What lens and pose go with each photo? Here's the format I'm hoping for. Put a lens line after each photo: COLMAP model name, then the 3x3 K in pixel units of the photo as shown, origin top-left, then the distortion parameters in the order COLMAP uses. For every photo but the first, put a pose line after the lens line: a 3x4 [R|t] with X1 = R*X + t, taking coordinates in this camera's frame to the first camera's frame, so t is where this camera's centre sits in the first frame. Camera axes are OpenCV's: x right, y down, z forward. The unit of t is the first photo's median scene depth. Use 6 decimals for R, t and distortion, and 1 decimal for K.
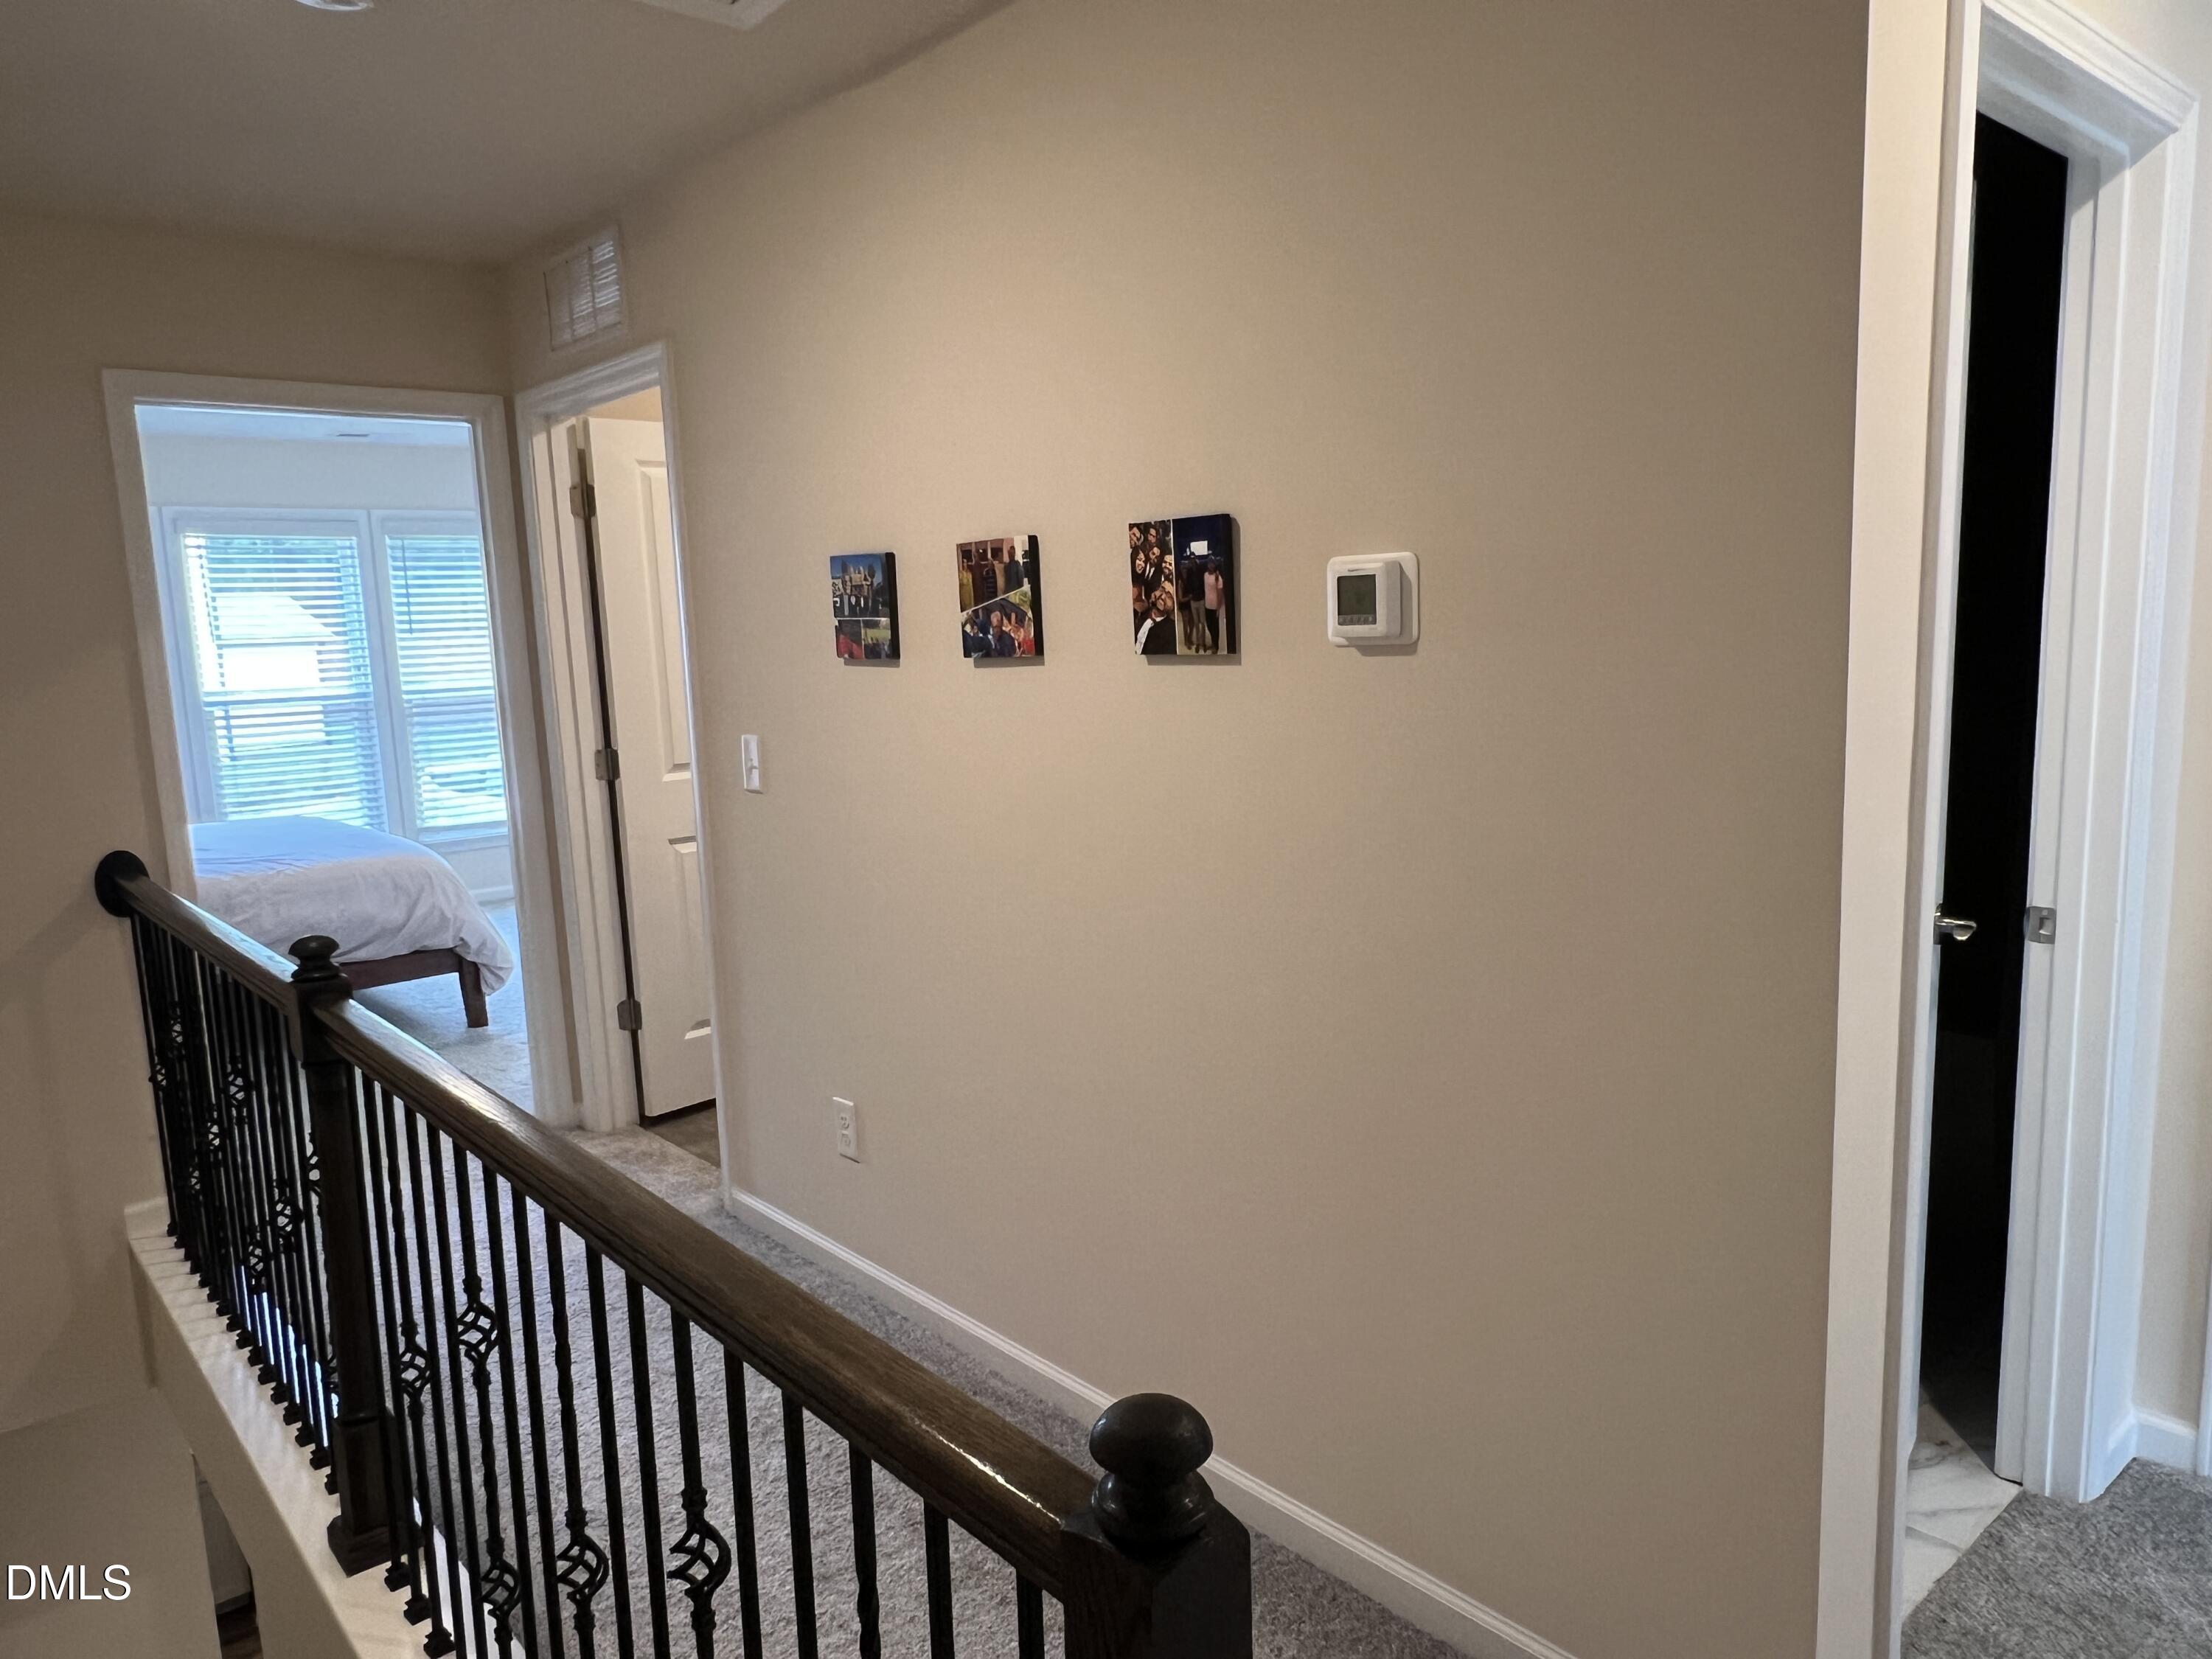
lens RADIAL K [[1479.1, 0, 1106.0], [0, 1479.1, 829.5], [0, 0, 1]] dist [0.005732, 0.000879]
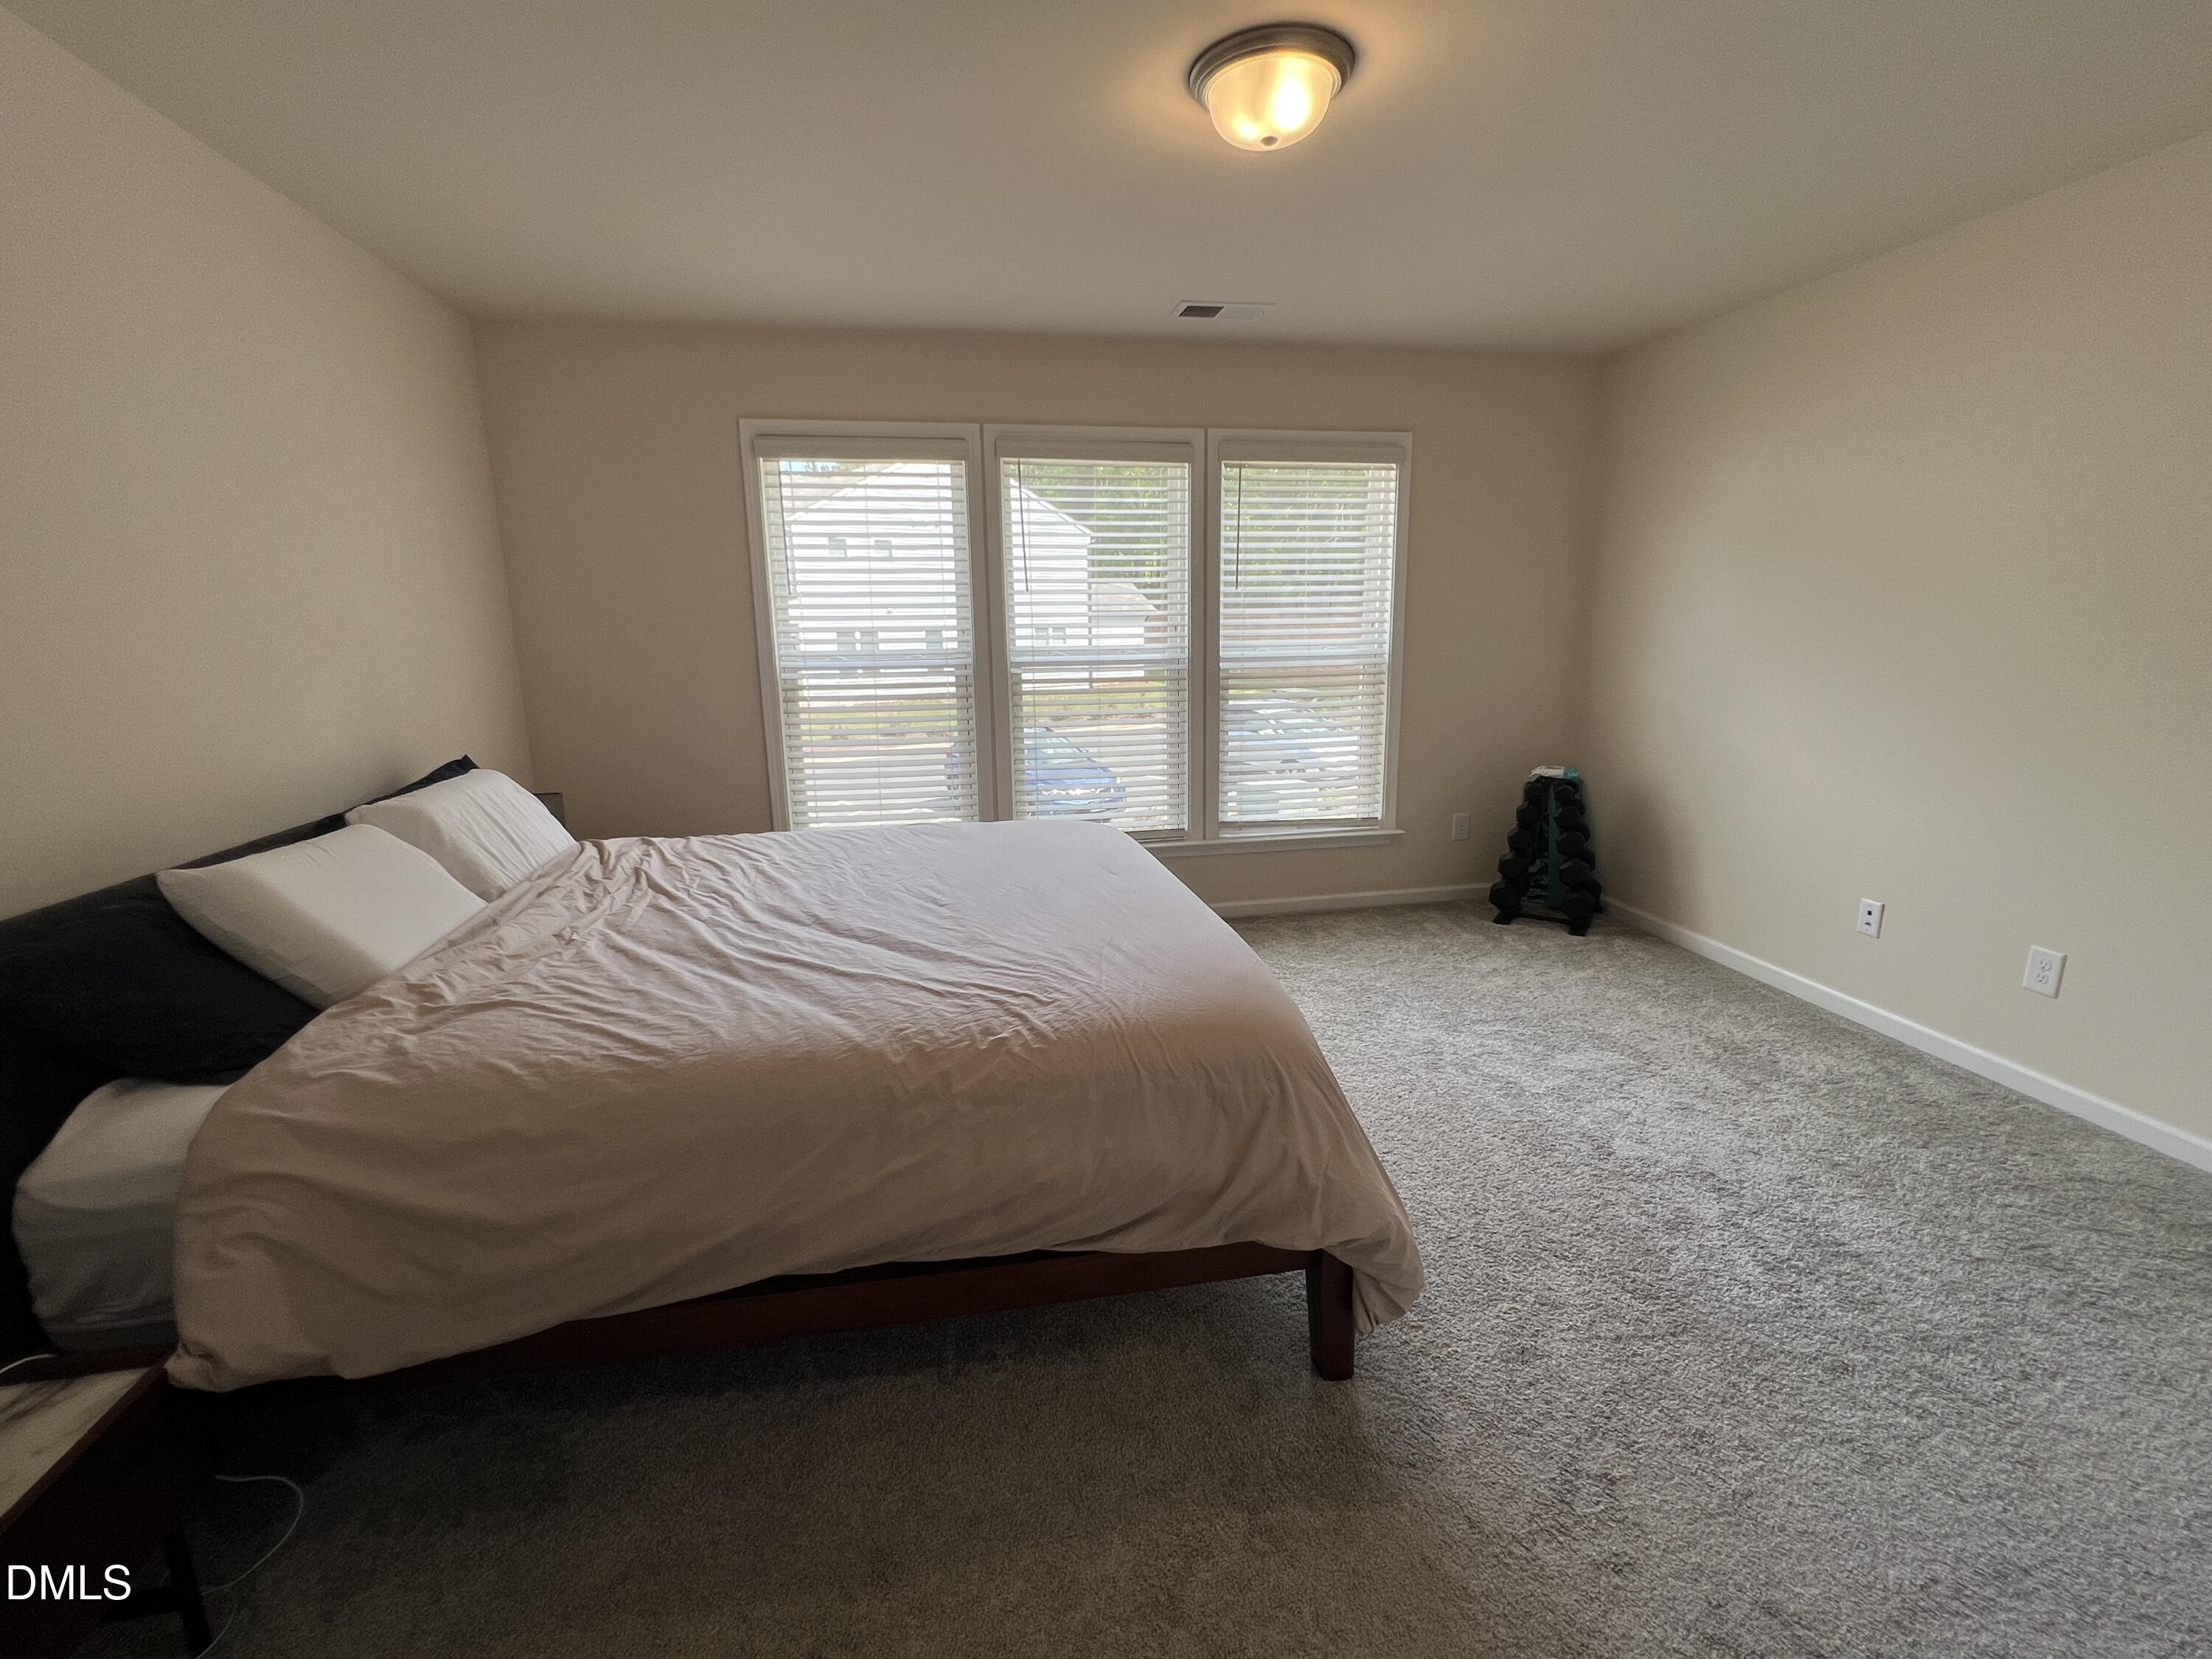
lens RADIAL K [[964.6, 0, 1100.6], [0, 964.6, 829.0], [0, 0, 1]] dist [-0.003599, 0.000005]
pose [[0.860624, 0.128825, -0.492677, -0.361049], [-0.087470, 0.990490, 0.106197, -0.071350], [0.501673, -0.048302, 0.863708, 0.704479]]
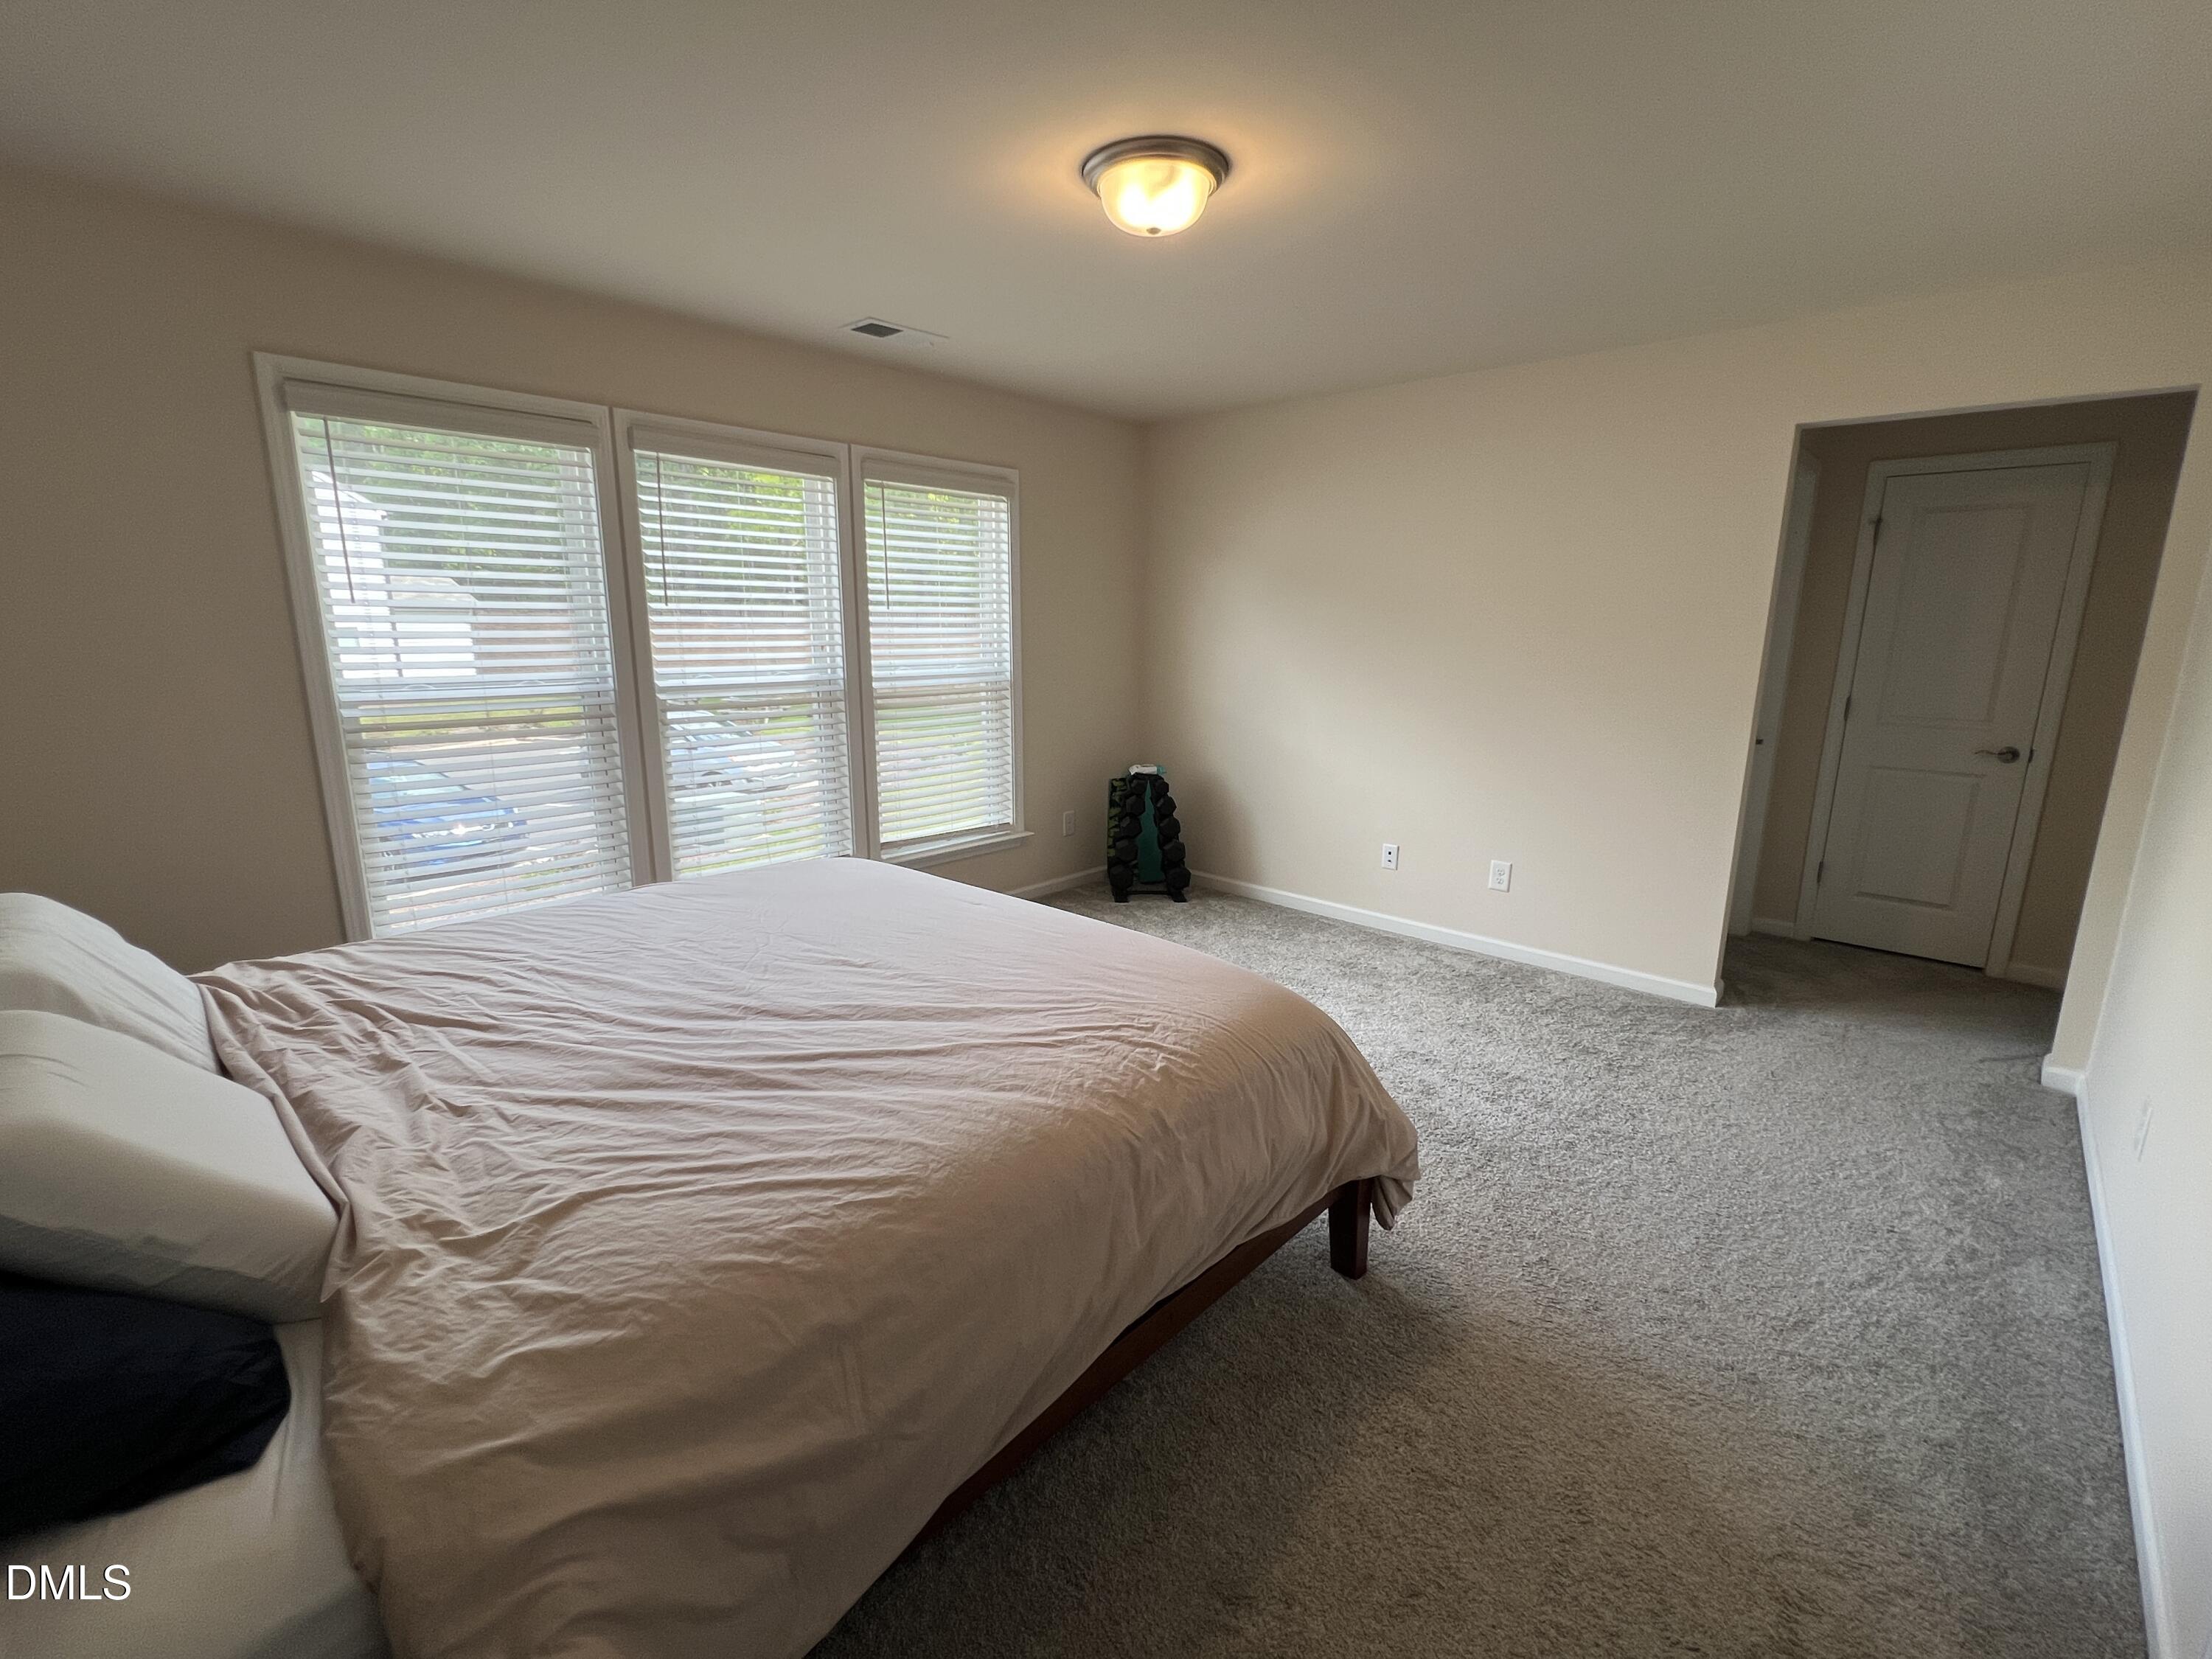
lens RADIAL K [[964.6, 0, 1100.6], [0, 964.6, 829.0], [0, 0, 1]] dist [-0.003599, 0.000005]
pose [[0.993750, 0.017820, 0.110198, -0.577234], [-0.025265, 0.997464, 0.066533, -0.069683], [-0.108732, -0.068901, 0.991680, 0.644425]]
